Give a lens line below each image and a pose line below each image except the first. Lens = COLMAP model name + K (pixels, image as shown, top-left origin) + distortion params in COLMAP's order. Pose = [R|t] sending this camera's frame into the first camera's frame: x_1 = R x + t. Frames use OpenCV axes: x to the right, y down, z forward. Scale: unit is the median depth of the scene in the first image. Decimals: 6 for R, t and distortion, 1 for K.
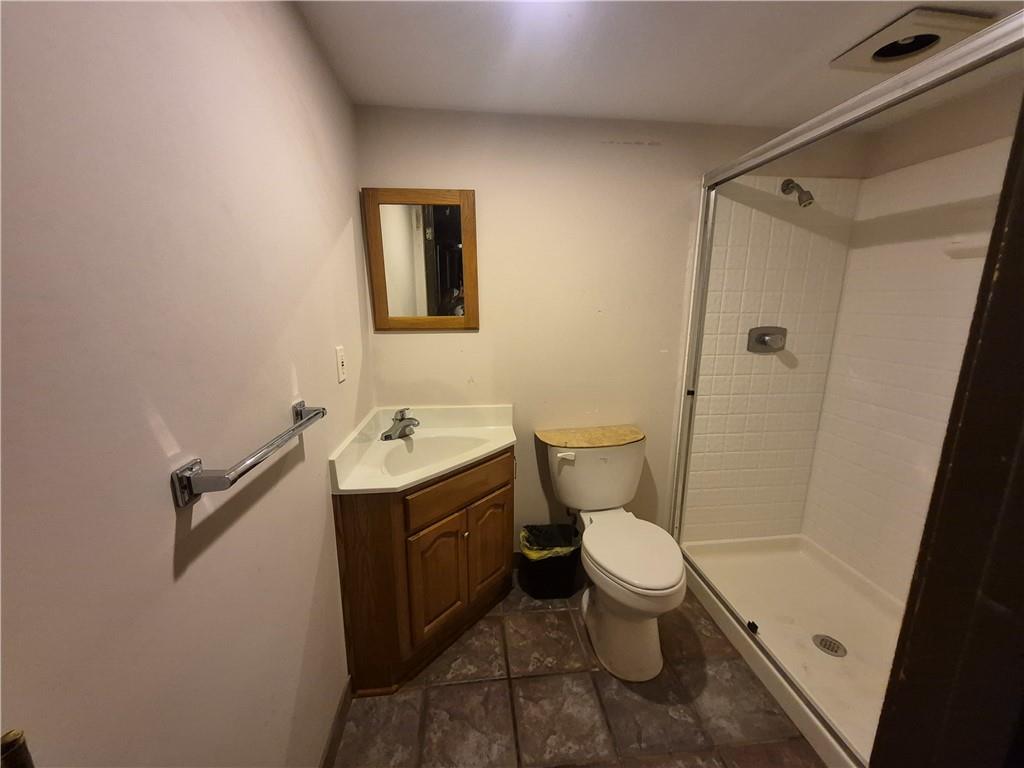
lens RADIAL K [[399.6, 0, 510.4], [0, 399.6, 386.3], [0, 0, 1]] dist [-0.002337, -0.000283]
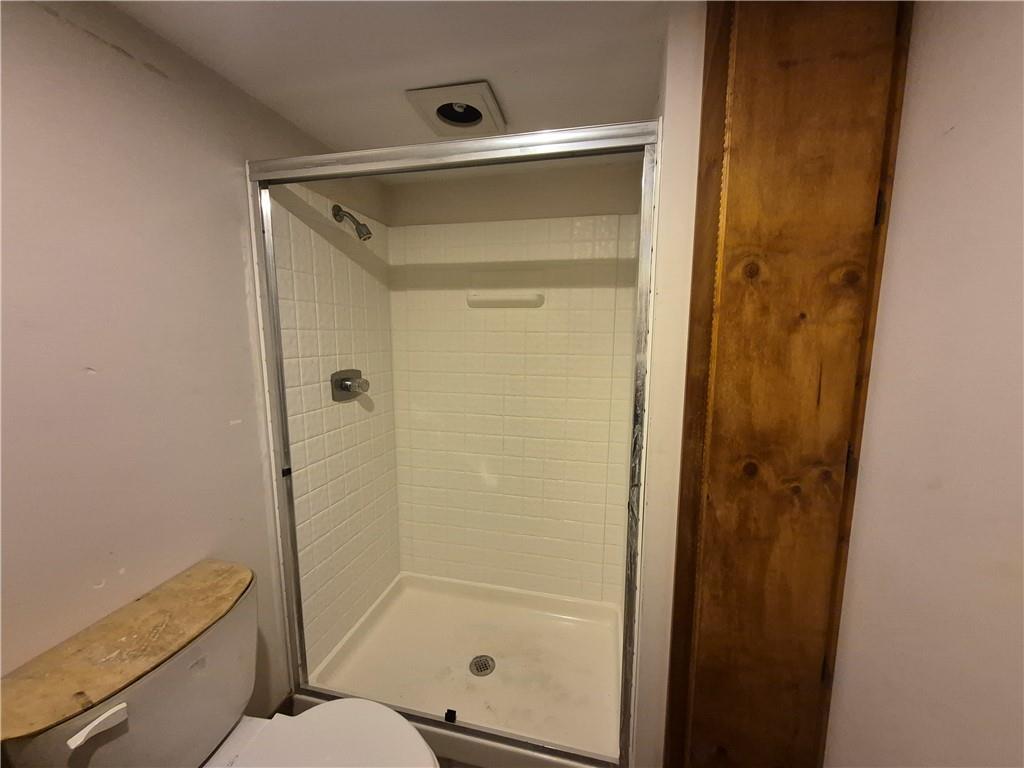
lens RADIAL K [[399.6, 0, 516.4], [0, 399.6, 387.6], [0, 0, 1]] dist [-0.002337, -0.000283]
pose [[0.324019, -0.124931, 0.937765, -0.054040], [0.199614, 0.977954, 0.061314, -0.094822], [-0.924752, 0.167324, 0.341814, 0.384052]]
